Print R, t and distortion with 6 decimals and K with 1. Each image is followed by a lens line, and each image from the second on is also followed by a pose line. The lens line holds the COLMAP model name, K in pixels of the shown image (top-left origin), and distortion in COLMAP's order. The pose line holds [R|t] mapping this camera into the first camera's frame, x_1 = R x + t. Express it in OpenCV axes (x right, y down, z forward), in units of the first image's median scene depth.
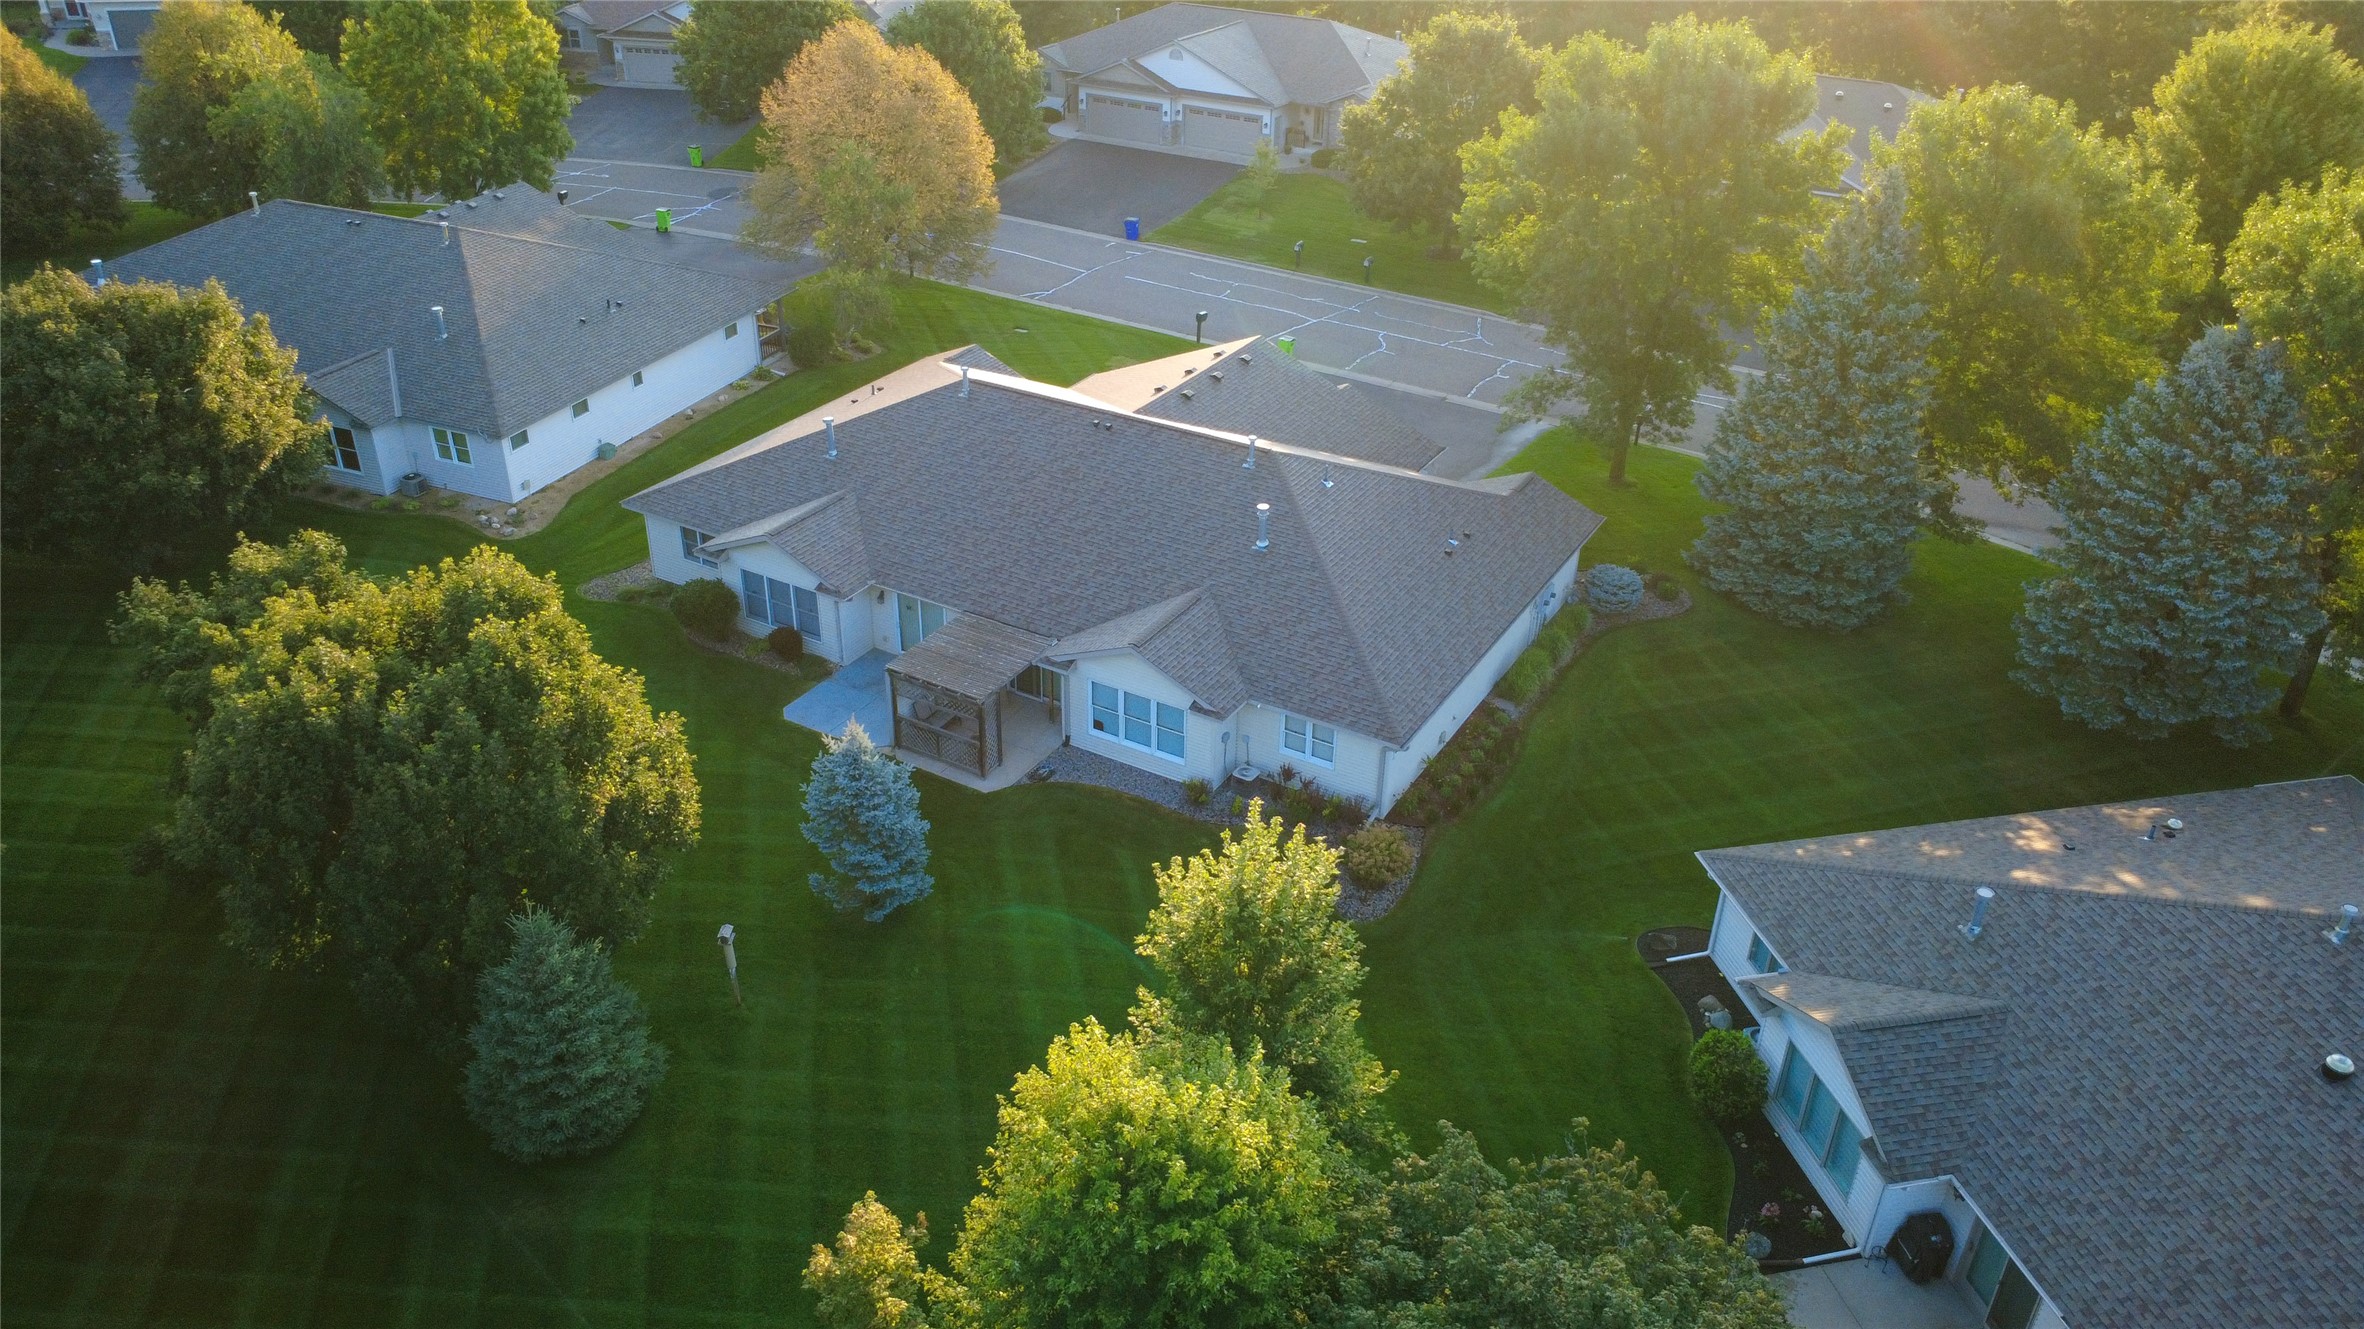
lens RADIAL K [[1721.0, 0, 1180.3], [0, 1721.0, 659.6], [0, 0, 1]] dist [0.004733, 0.000057]
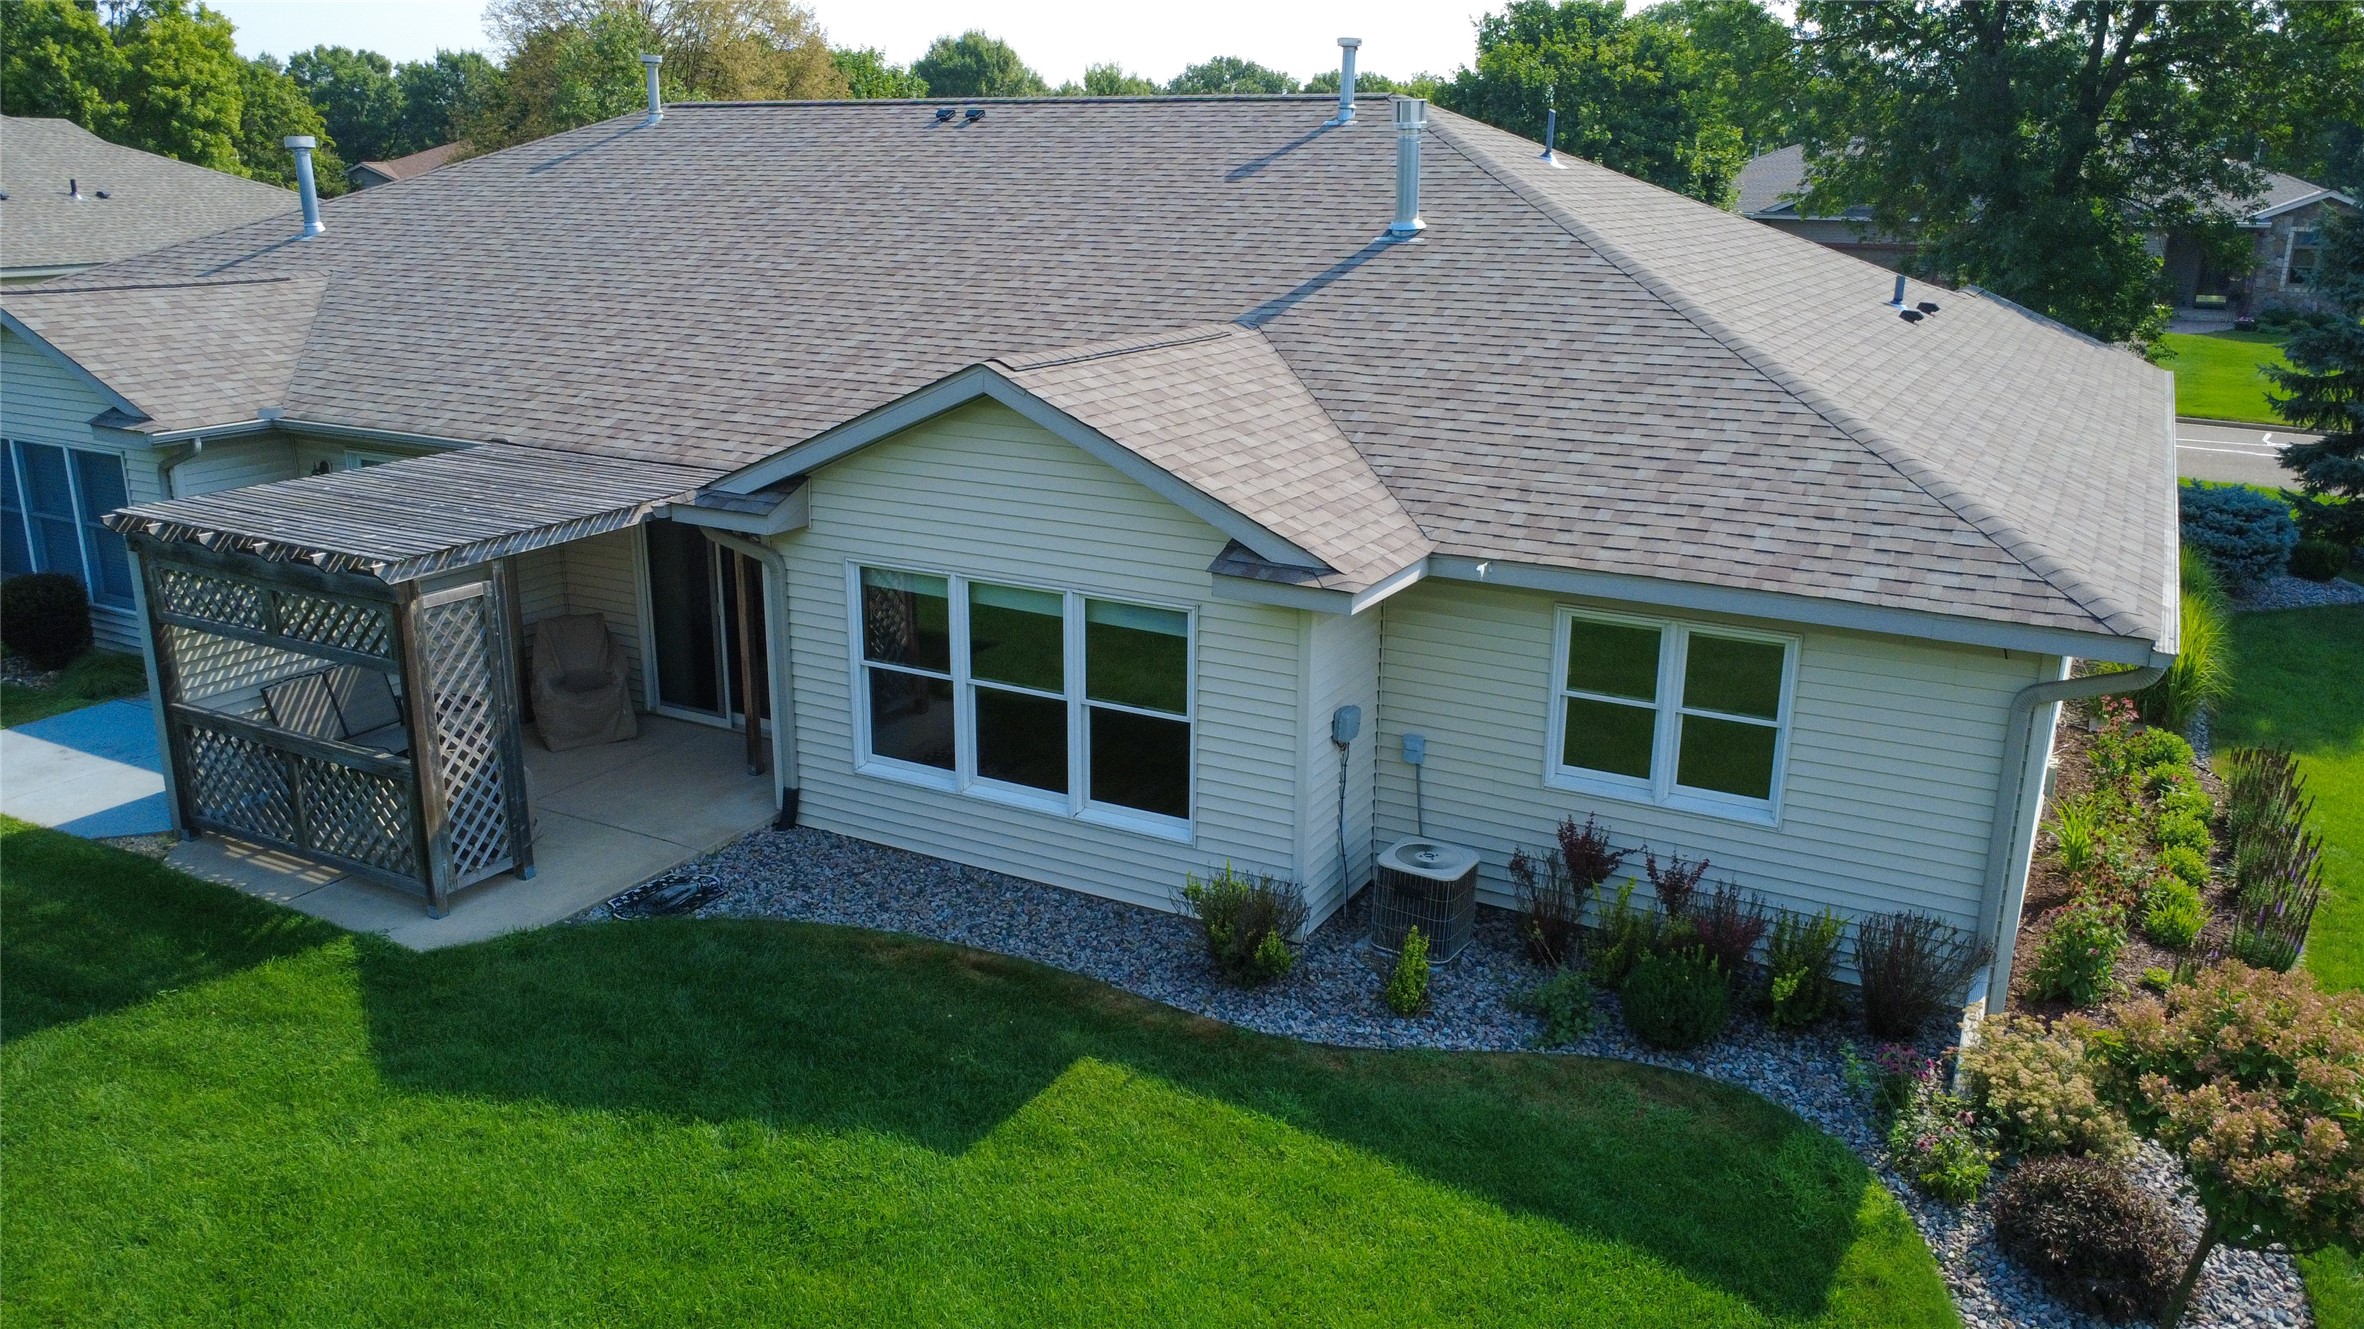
lens RADIAL K [[1721.0, 0, 1183.9], [0, 1721.0, 658.6], [0, 0, 1]] dist [0.004733, 0.000057]
pose [[0.999831, -0.005310, 0.017605, -0.003244], [0.009635, 0.966732, -0.255609, 0.098986], [-0.015662, 0.255736, 0.966620, 0.710892]]
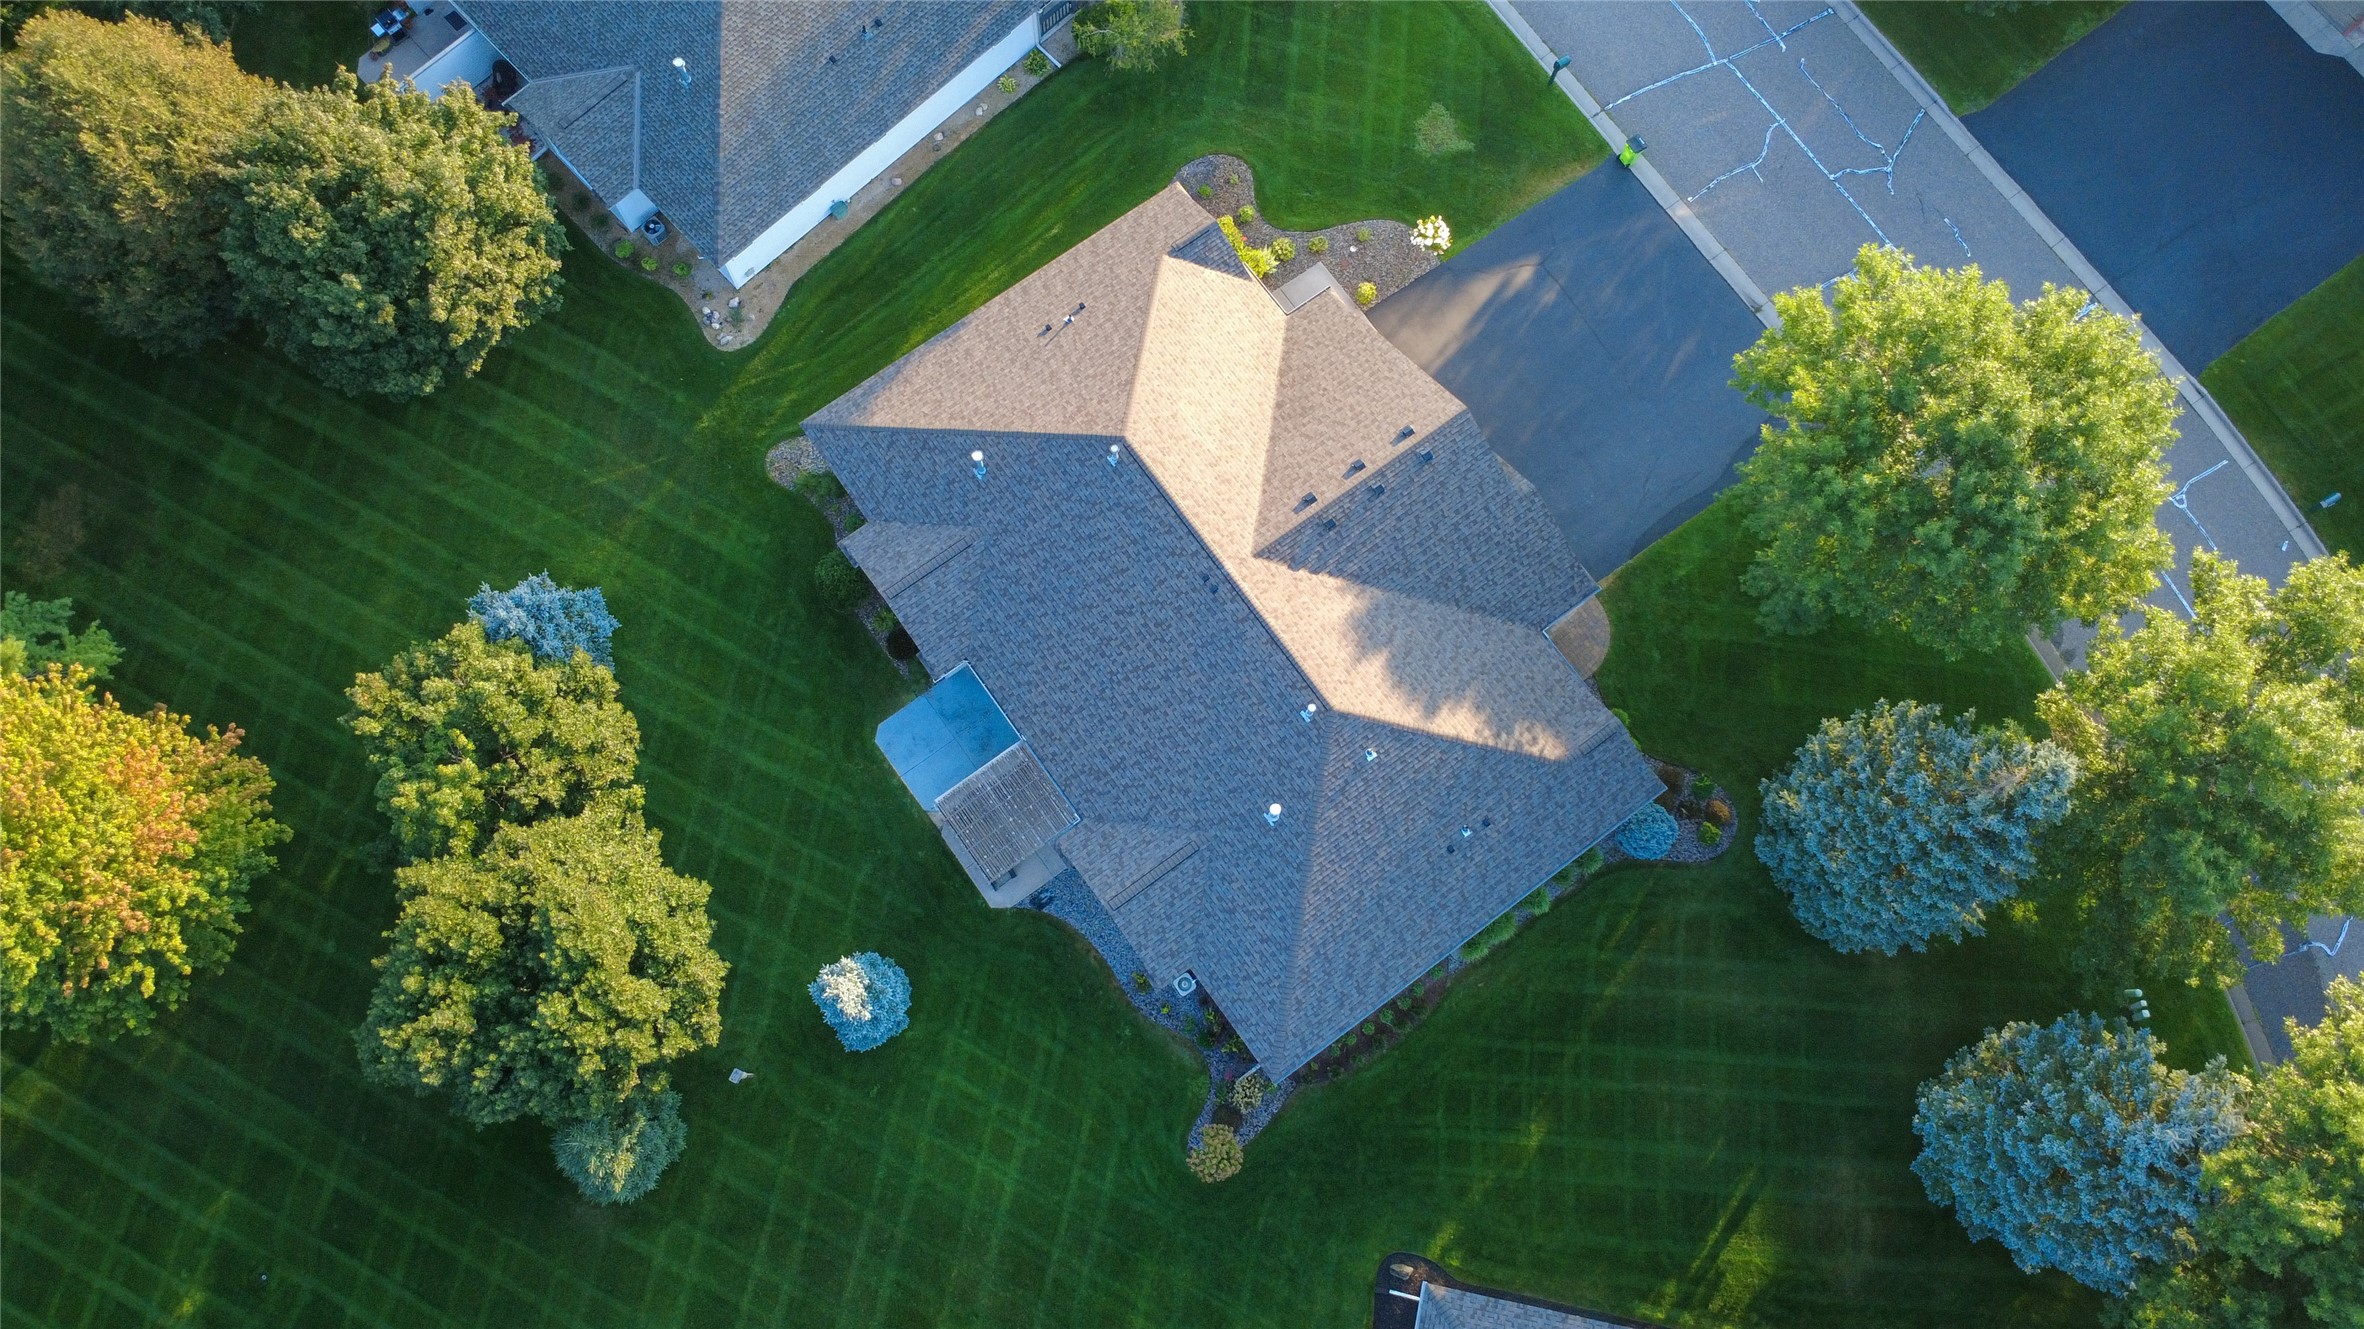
lens RADIAL K [[1721.0, 0, 1183.6], [0, 1721.0, 669.5], [0, 0, 1]] dist [0.004733, 0.000057]
pose [[0.916003, 0.389197, -0.097282, 0.066819], [-0.209599, 0.671064, 0.711155, -0.924316], [0.342061, -0.631030, 0.696272, 0.273973]]
